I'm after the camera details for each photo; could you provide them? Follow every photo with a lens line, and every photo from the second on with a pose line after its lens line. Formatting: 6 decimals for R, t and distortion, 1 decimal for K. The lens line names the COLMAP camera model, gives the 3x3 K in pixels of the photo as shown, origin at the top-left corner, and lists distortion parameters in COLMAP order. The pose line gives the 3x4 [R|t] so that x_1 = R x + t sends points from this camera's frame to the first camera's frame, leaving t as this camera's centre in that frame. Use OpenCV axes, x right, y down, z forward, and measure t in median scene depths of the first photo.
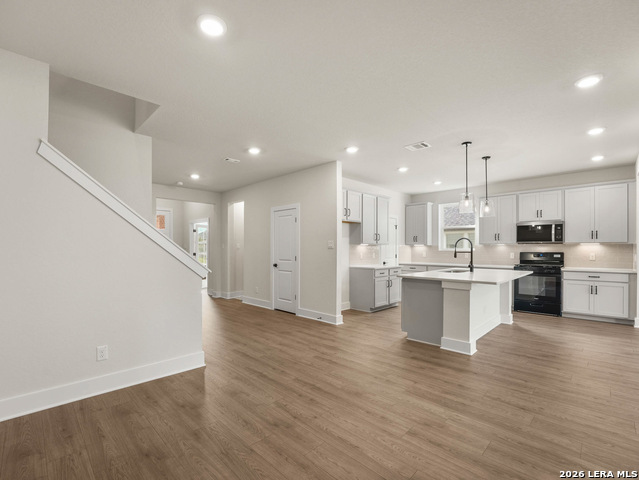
lens RADIAL K [[303.2, 0, 321.2], [0, 303.2, 250.1], [0, 0, 1]] dist [-0.018781, 0.000018]
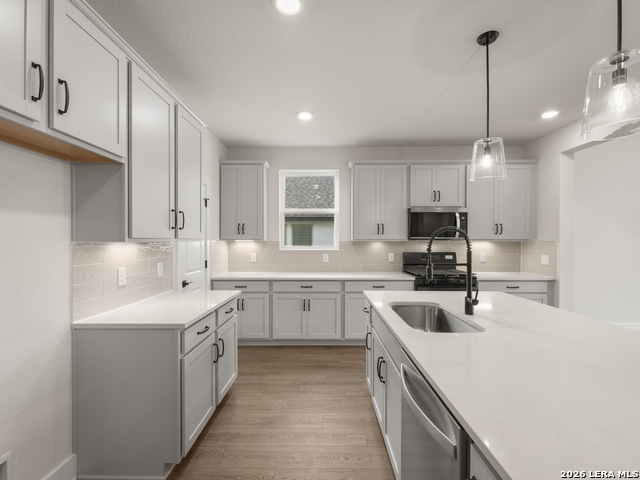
lens RADIAL K [[297.0, 0, 321.4], [0, 297.0, 241.6], [0, 0, 1]] dist [0.001901, 0.000034]
pose [[0.727718, -0.002614, 0.685871, 0.083484], [0.003314, 0.999994, 0.000295, -0.020670], [-0.685868, 0.002058, 0.727723, 0.745832]]
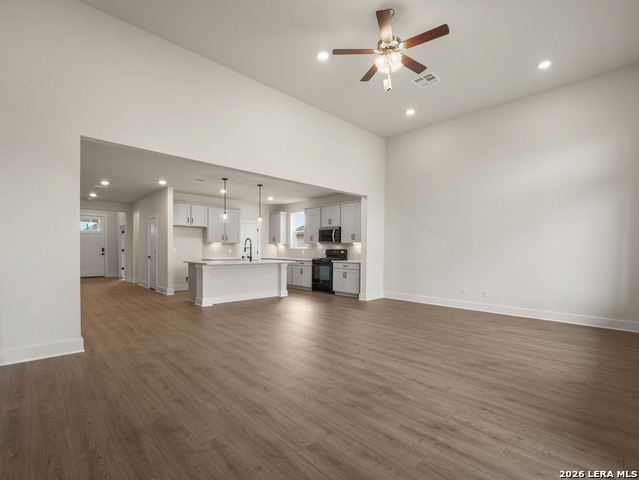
lens RADIAL K [[303.2, 0, 321.2], [0, 303.2, 250.1], [0, 0, 1]] dist [-0.018781, 0.000018]
pose [[0.999155, 0.007074, -0.040480, 0.802333], [-0.007104, 0.999975, -0.000605, 0.013450], [0.040475, 0.000892, 0.999180, -0.438179]]
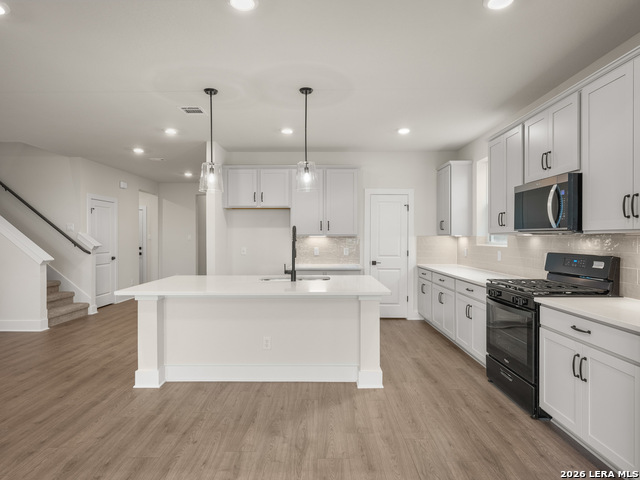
lens RADIAL K [[374.2, 0, 315.8], [0, 374.2, 237.3], [0, 0, 1]] dist [0.005571, 0.001778]
pose [[0.677708, -0.001876, -0.735329, 0.961059], [-0.001888, 0.999989, -0.004291, -0.013653], [0.735329, 0.004296, 0.677697, 0.450676]]
